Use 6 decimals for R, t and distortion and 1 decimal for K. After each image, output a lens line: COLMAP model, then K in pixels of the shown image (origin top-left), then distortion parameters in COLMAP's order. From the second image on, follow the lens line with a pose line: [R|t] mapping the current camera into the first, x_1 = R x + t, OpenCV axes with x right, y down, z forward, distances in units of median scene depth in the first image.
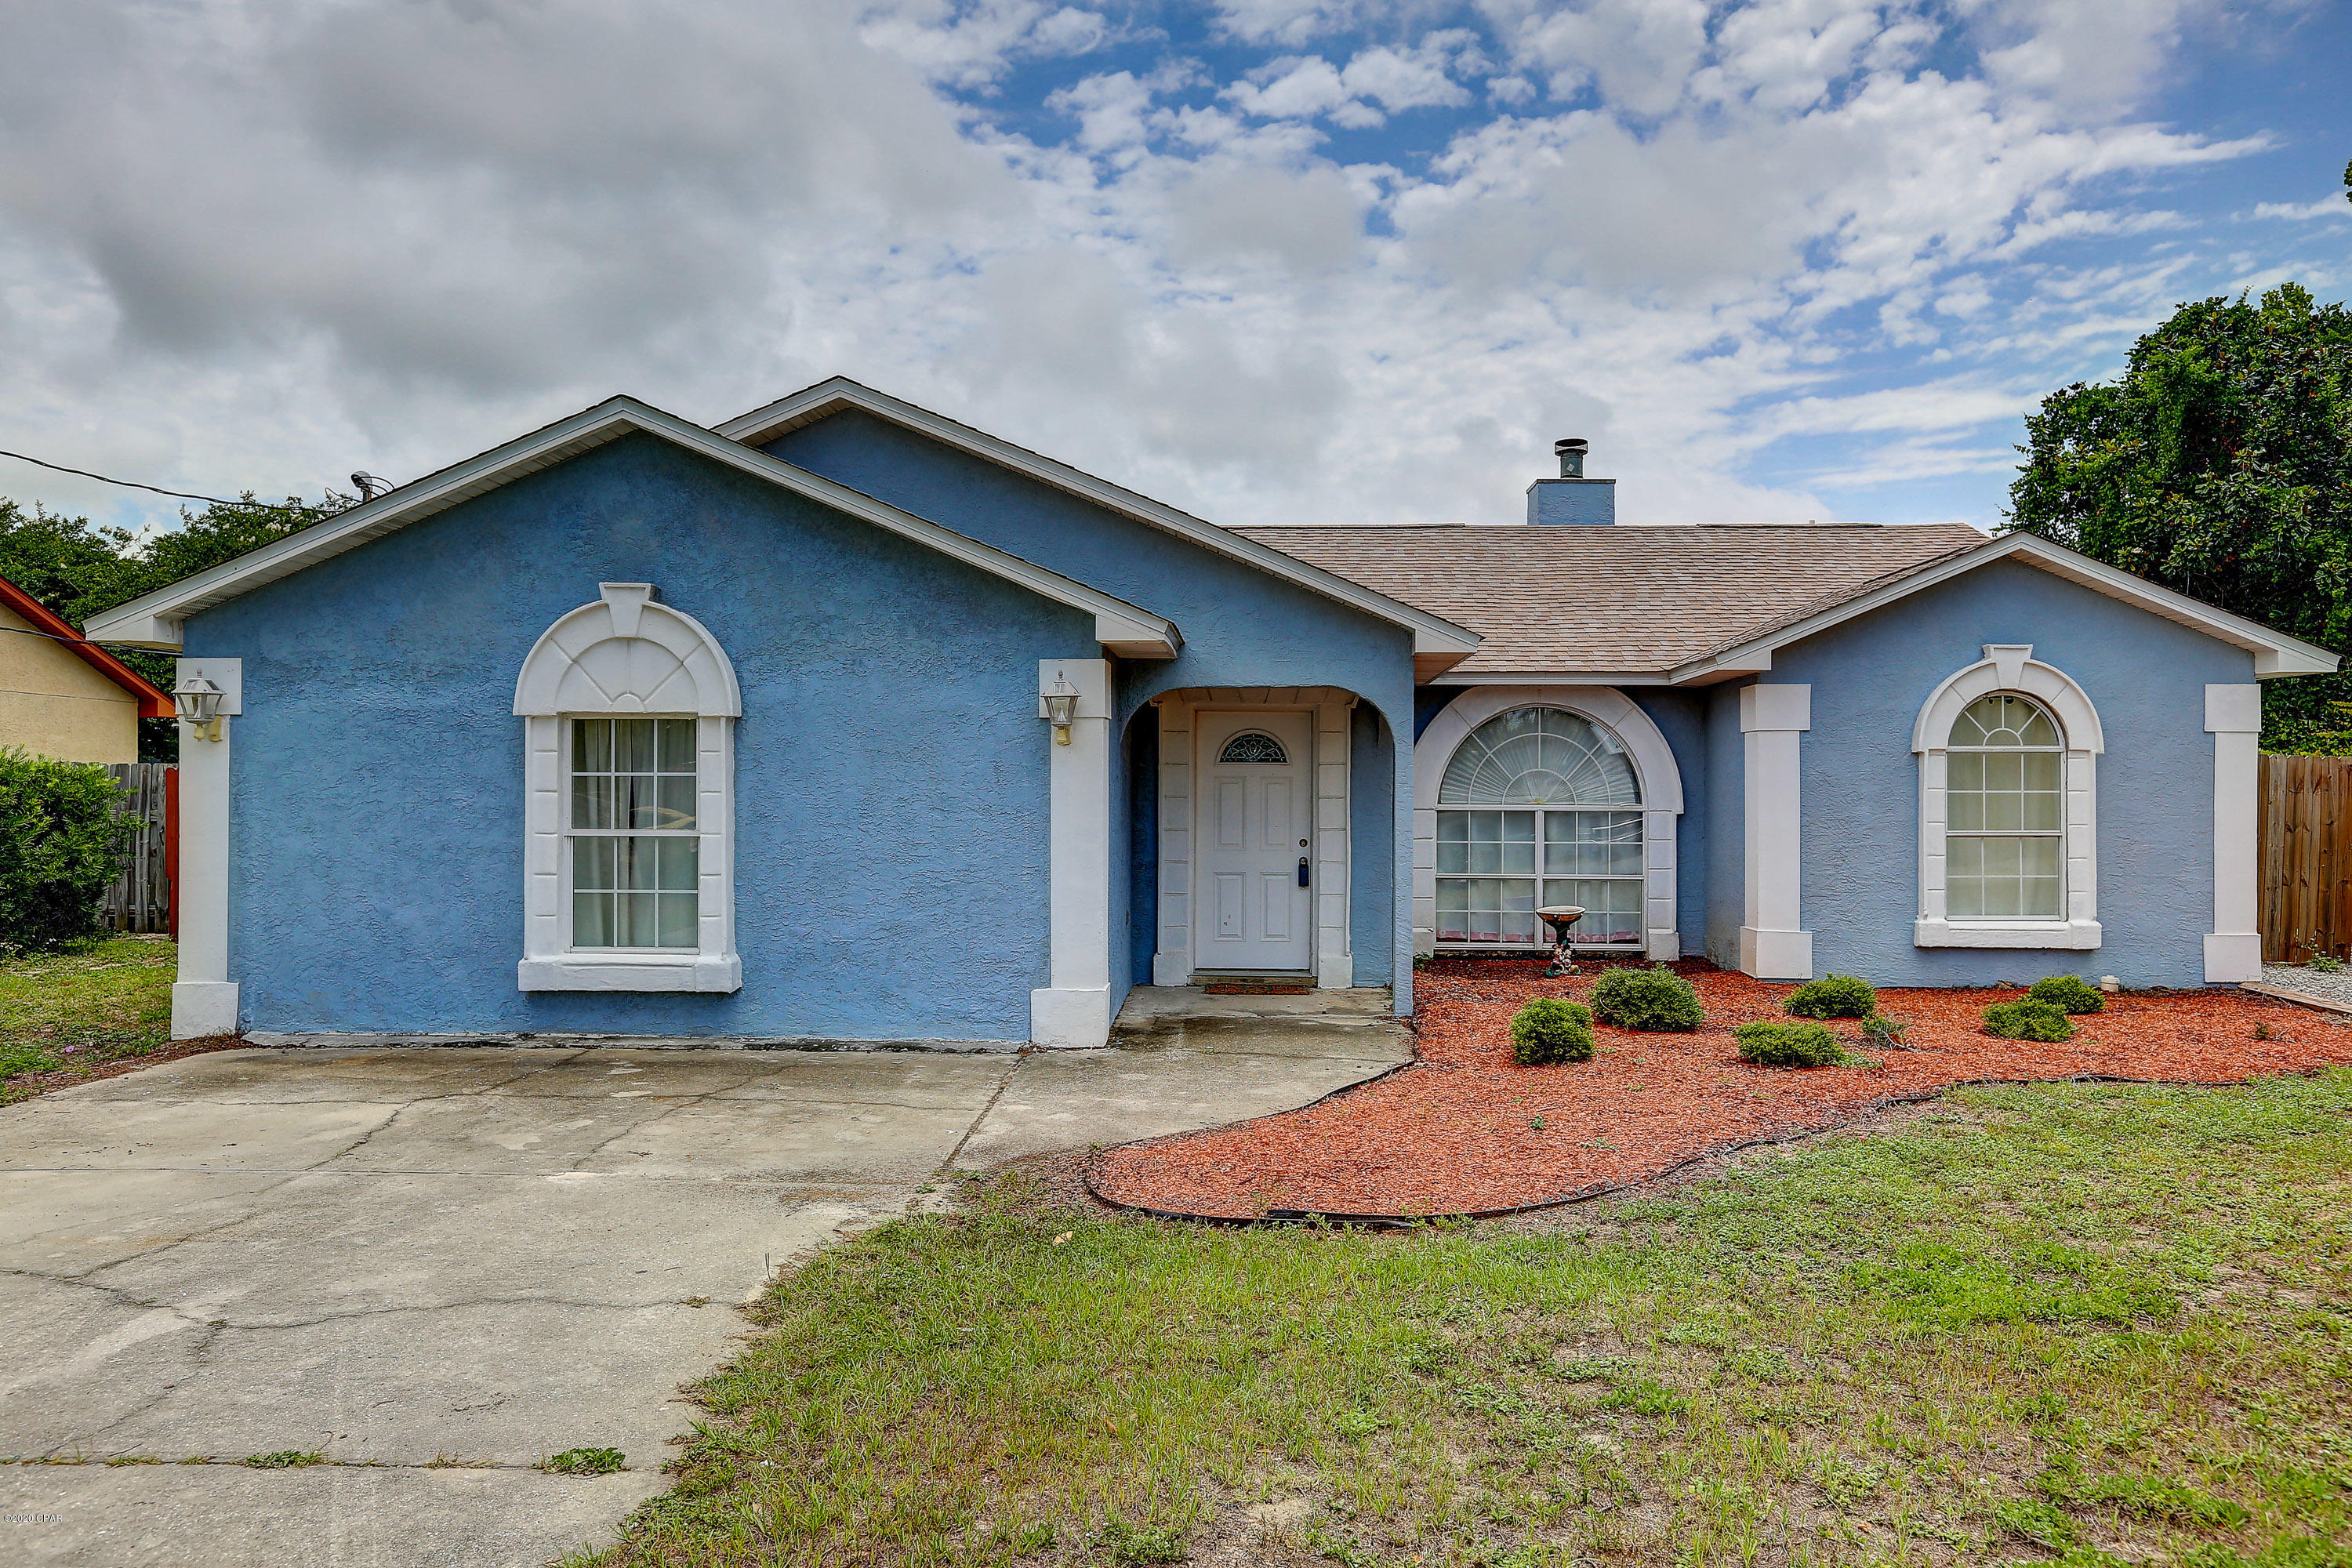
lens RADIAL K [[1664.3, 0, 1145.8], [0, 1664.3, 785.9], [0, 0, 1]] dist [-0.041719, 0.094664]
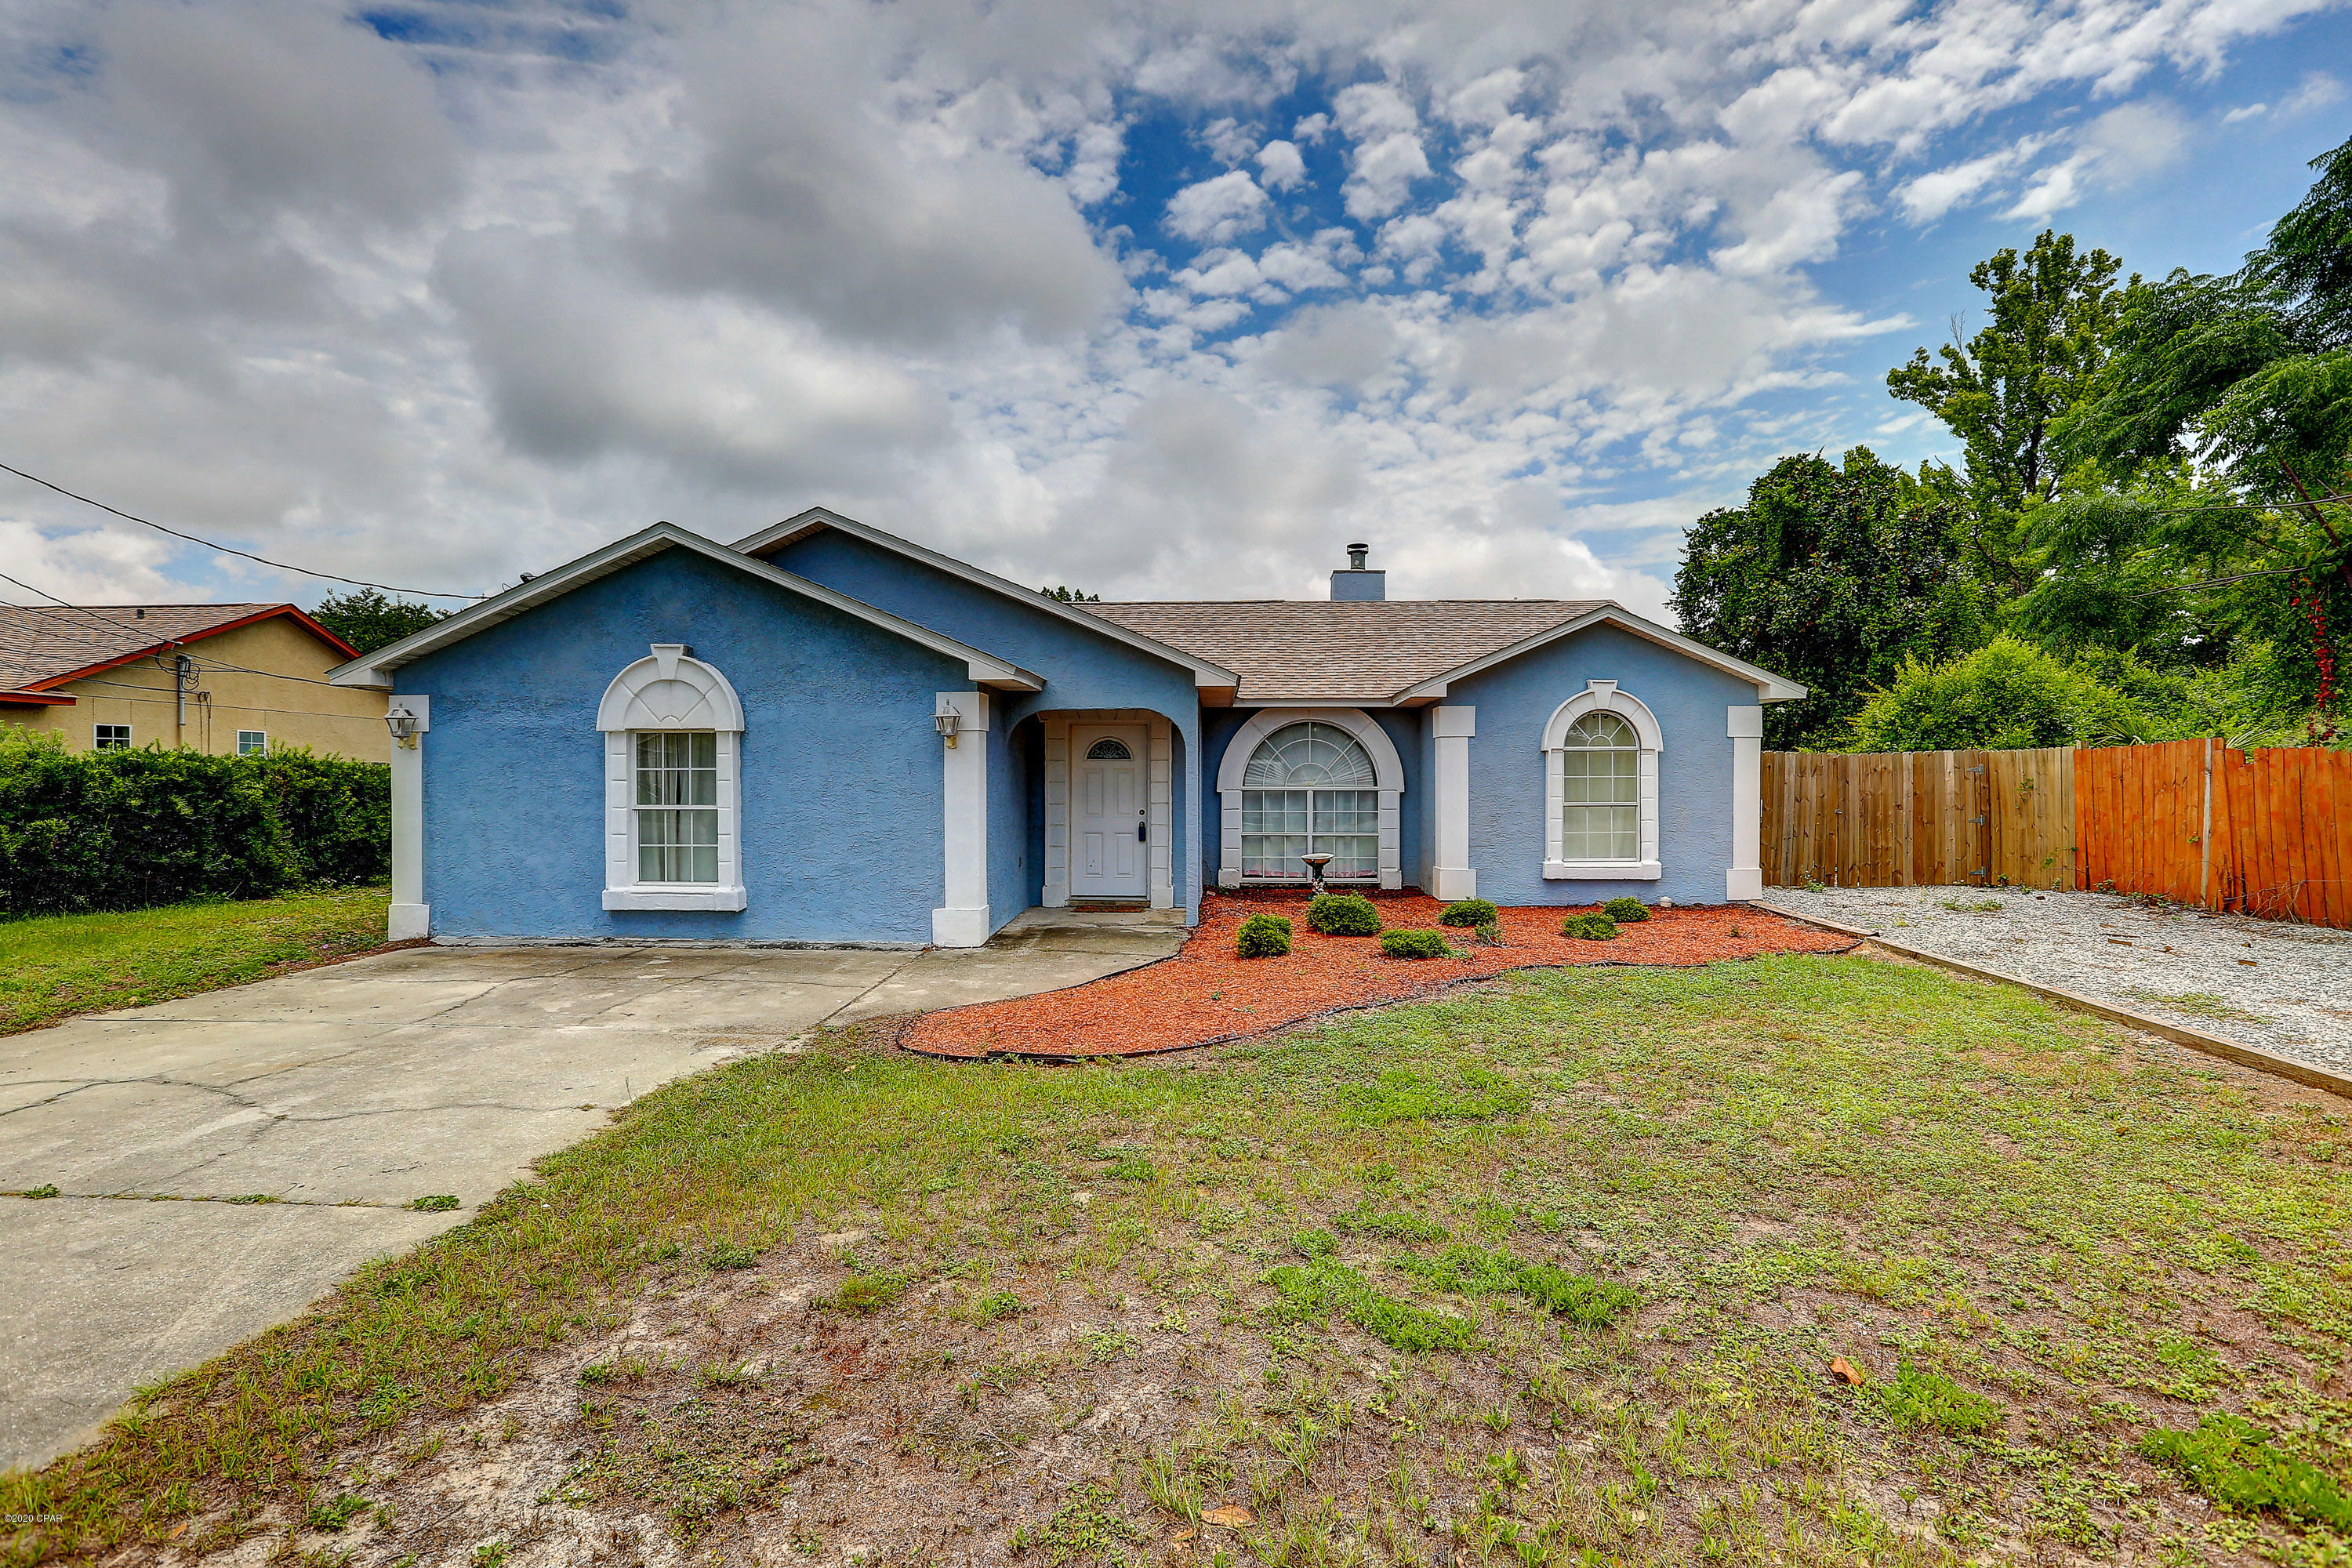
lens RADIAL K [[1110.5, 0, 1155.0], [0, 1110.5, 782.1], [0, 0, 1]] dist [-0.066471, 0.036868]
pose [[0.999984, -0.004049, -0.004004, 0.136487], [0.004077, 0.999967, 0.007082, -0.000356], [0.003975, -0.007099, 0.999967, -0.012064]]
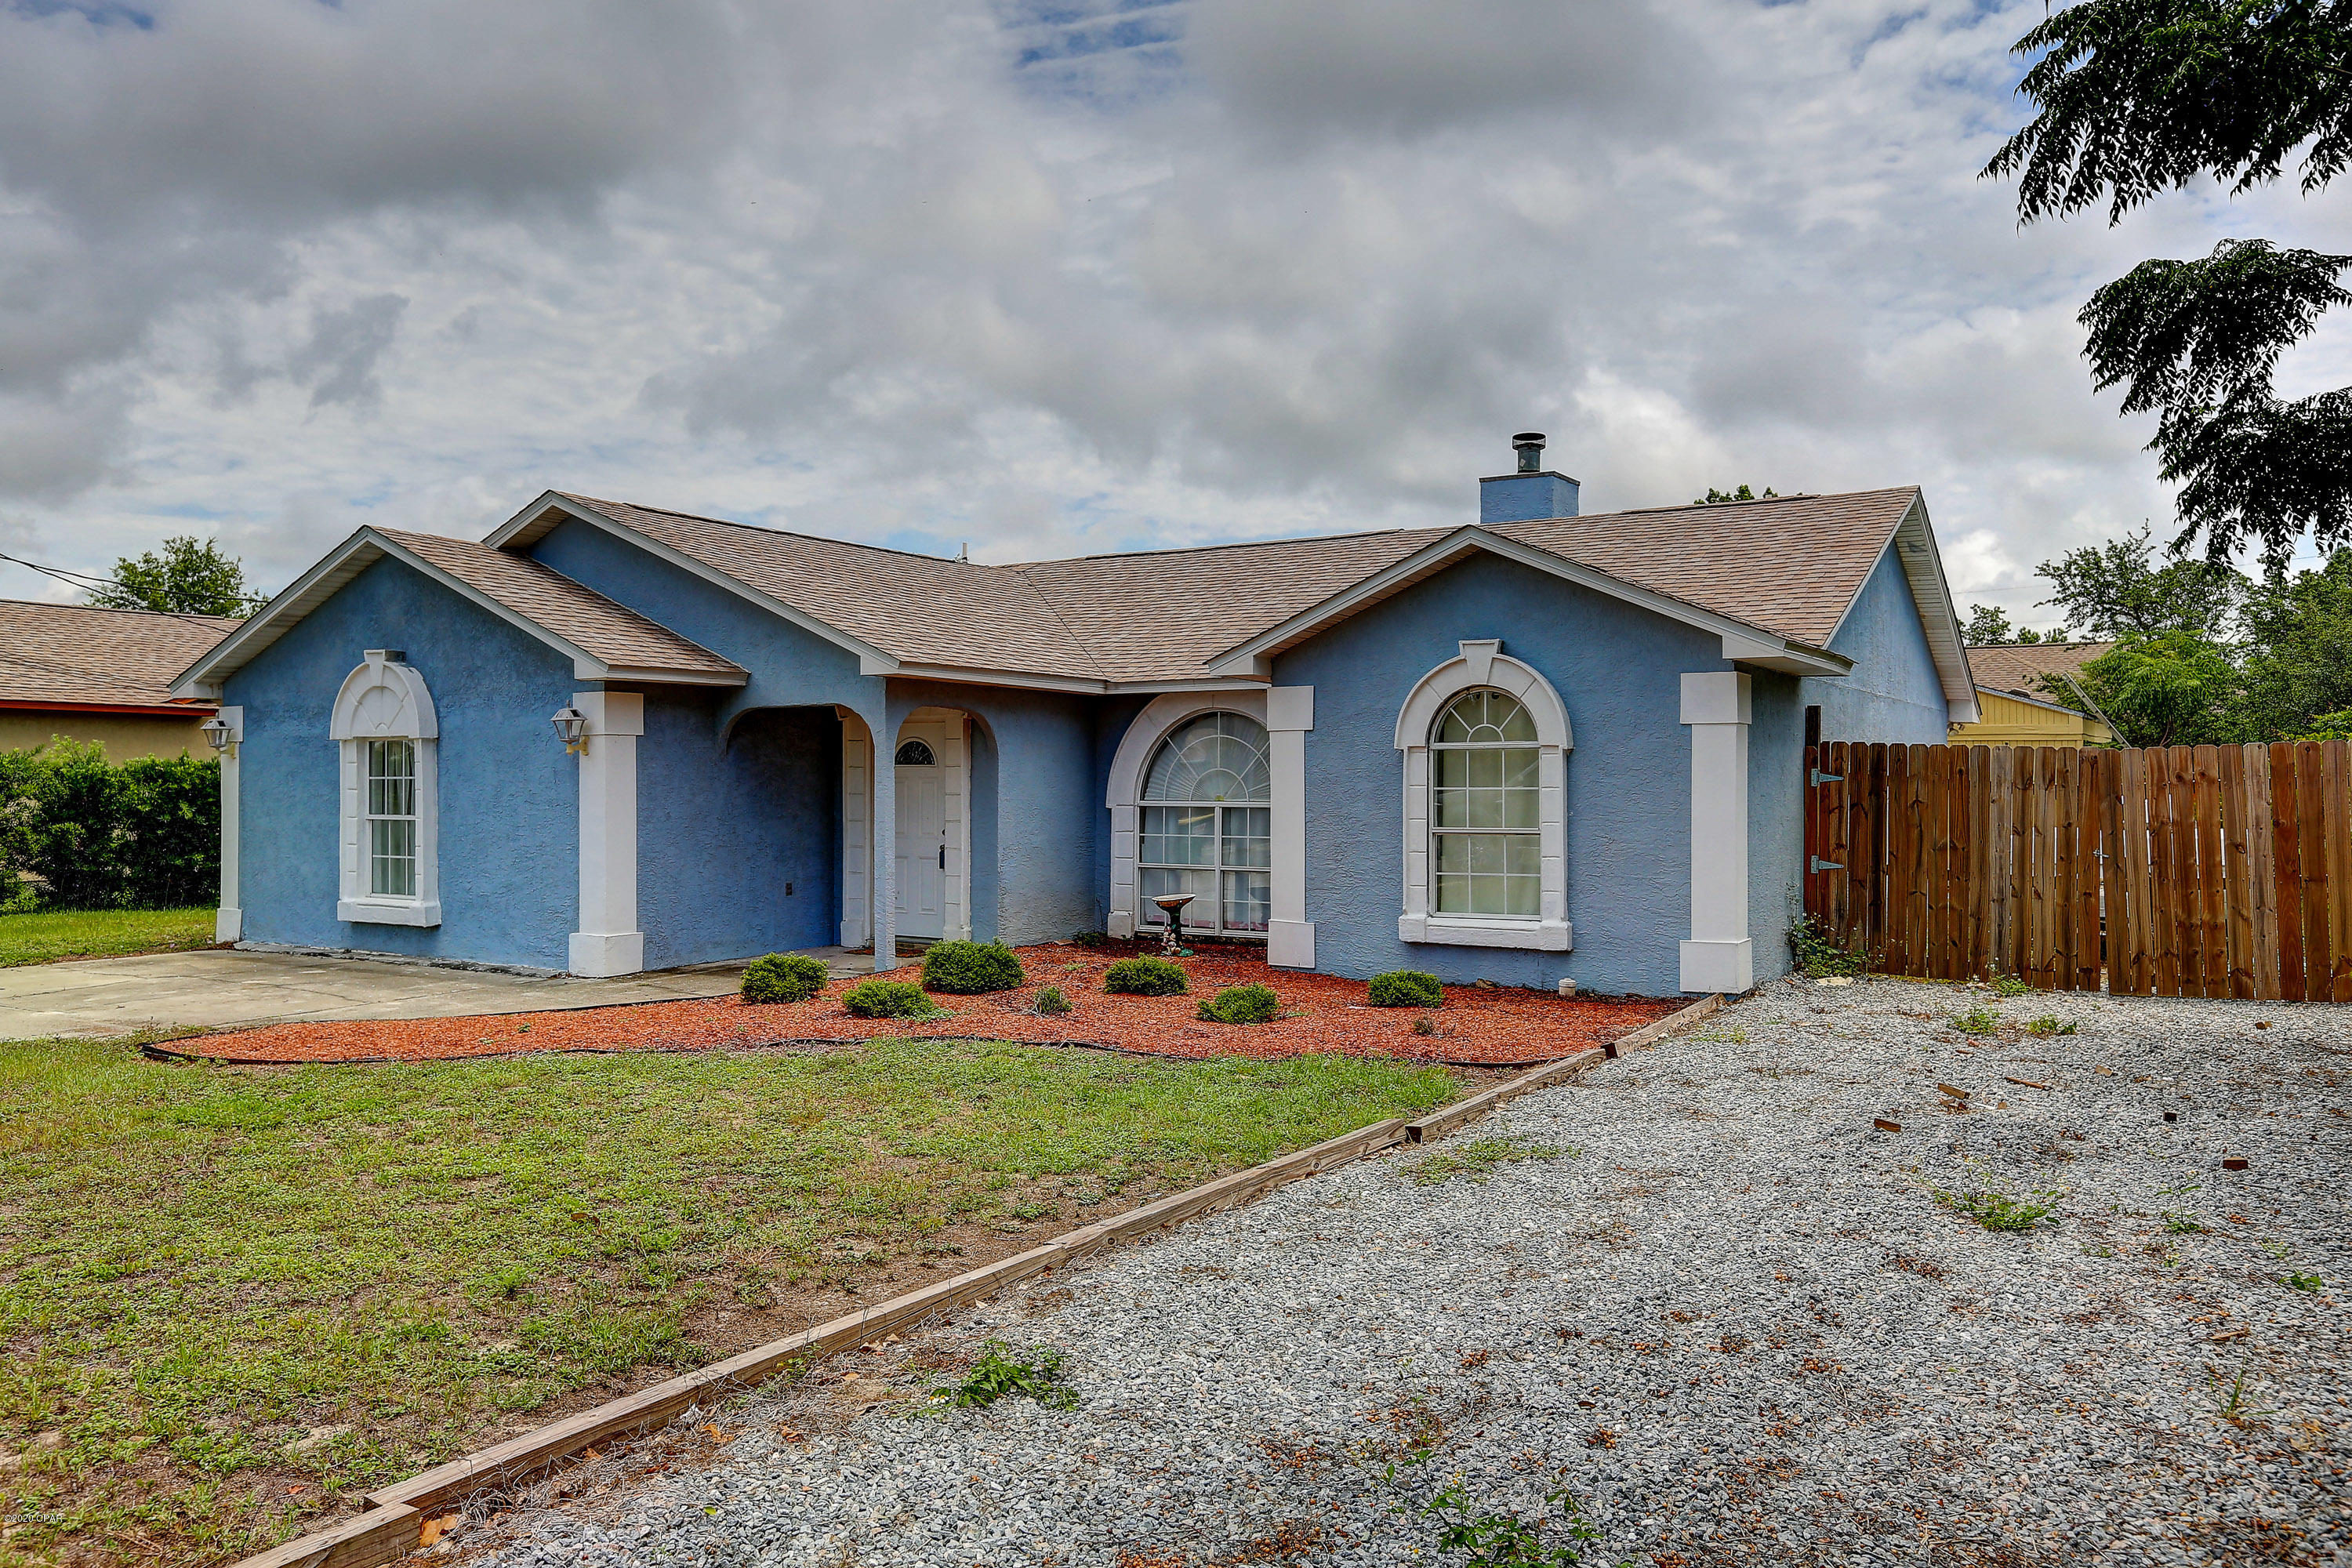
lens RADIAL K [[1690.1, 0, 1176.0], [0, 1690.1, 784.0], [0, 0, 1]] dist [0.004504, 0.002063]
pose [[0.869172, -0.002196, -0.494505, 1.035800], [0.002293, 0.999997, -0.000411, 0.000684], [0.494504, -0.000777, 0.869175, 0.032848]]
